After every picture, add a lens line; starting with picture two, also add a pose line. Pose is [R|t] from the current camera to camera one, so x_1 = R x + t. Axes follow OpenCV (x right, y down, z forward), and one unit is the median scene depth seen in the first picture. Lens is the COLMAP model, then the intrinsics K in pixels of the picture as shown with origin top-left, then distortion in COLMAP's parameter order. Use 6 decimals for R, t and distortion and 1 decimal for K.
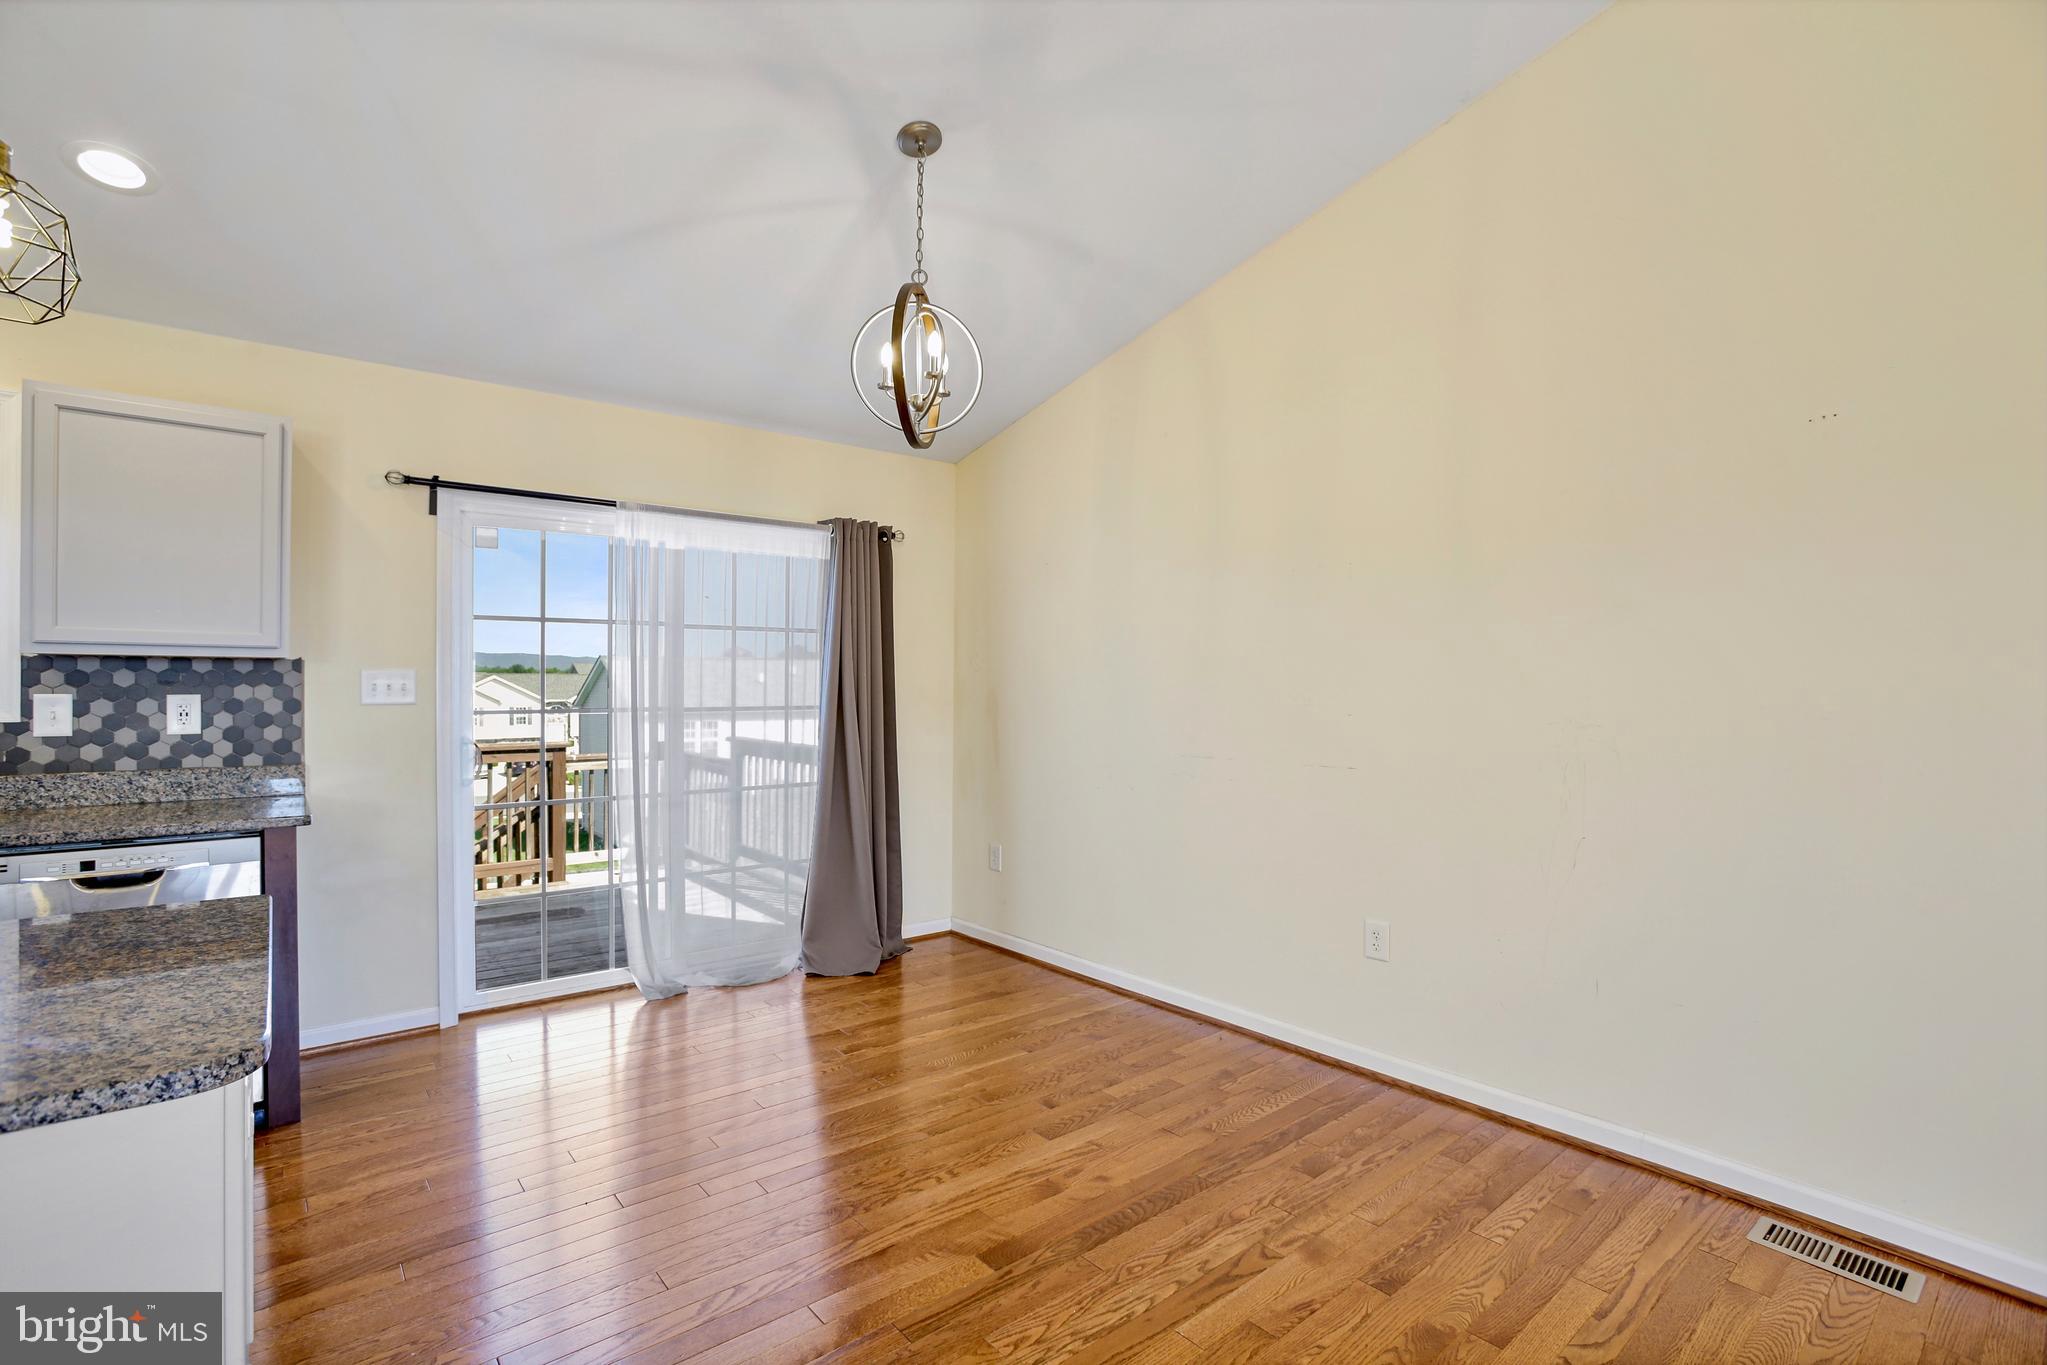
lens RADIAL K [[939.1, 0, 1025.7], [0, 939.1, 683.7], [0, 0, 1]] dist [-0.029445, 0.001378]
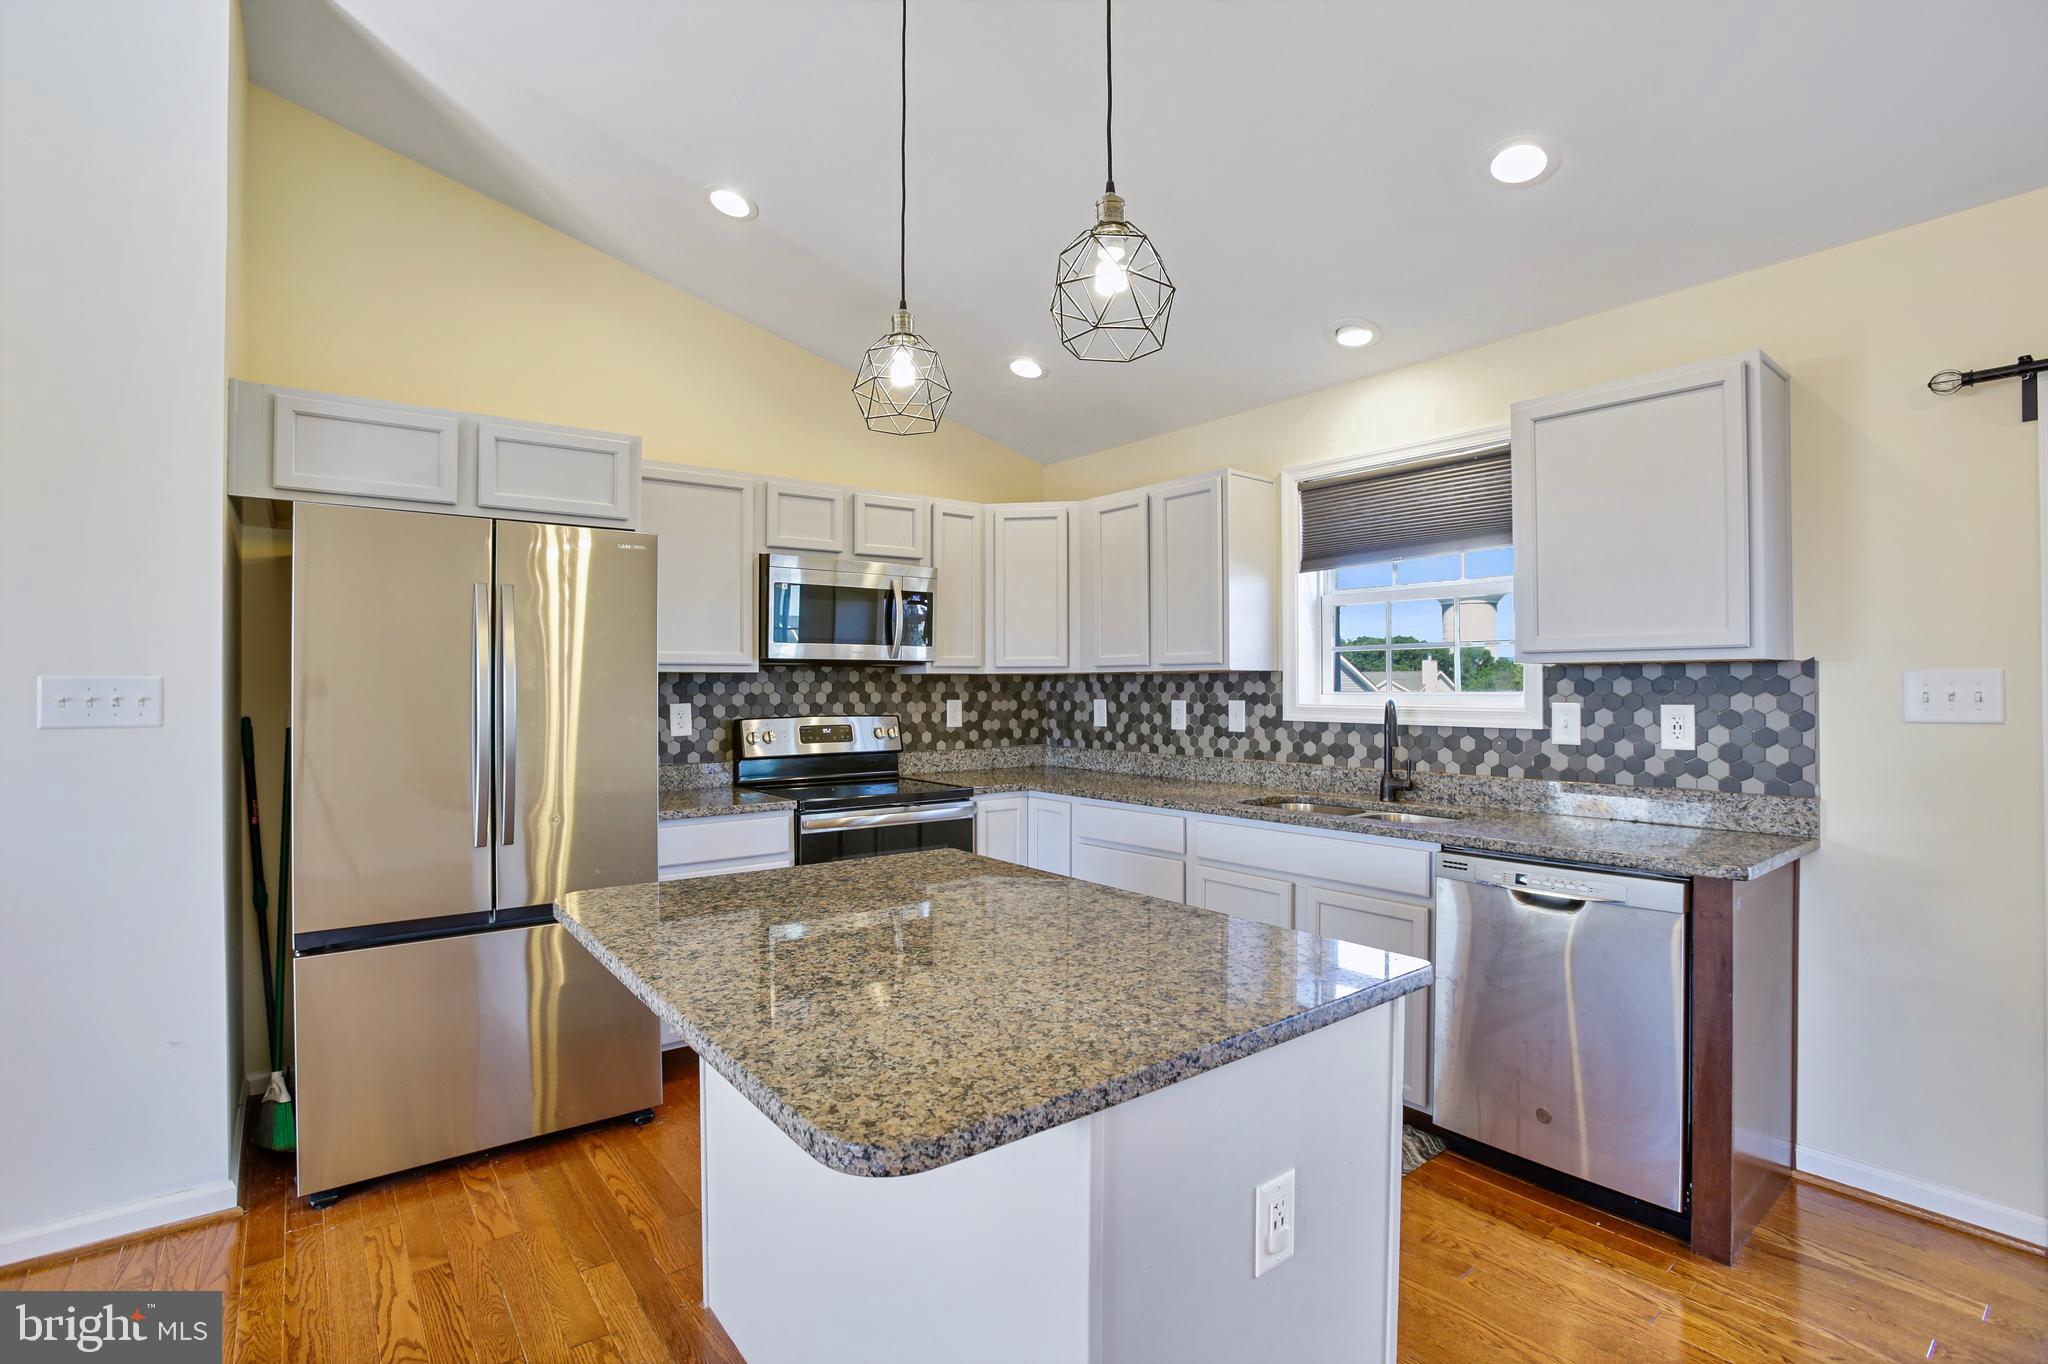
lens RADIAL K [[939.6, 0, 1030.0], [0, 939.6, 677.0], [0, 0, 1]] dist [-0.029445, 0.001378]
pose [[-0.052058, -0.013412, -0.998554, 0.004002], [0.008594, 0.999867, -0.013878, -0.007833], [0.998607, -0.009304, -0.051936, 0.423510]]
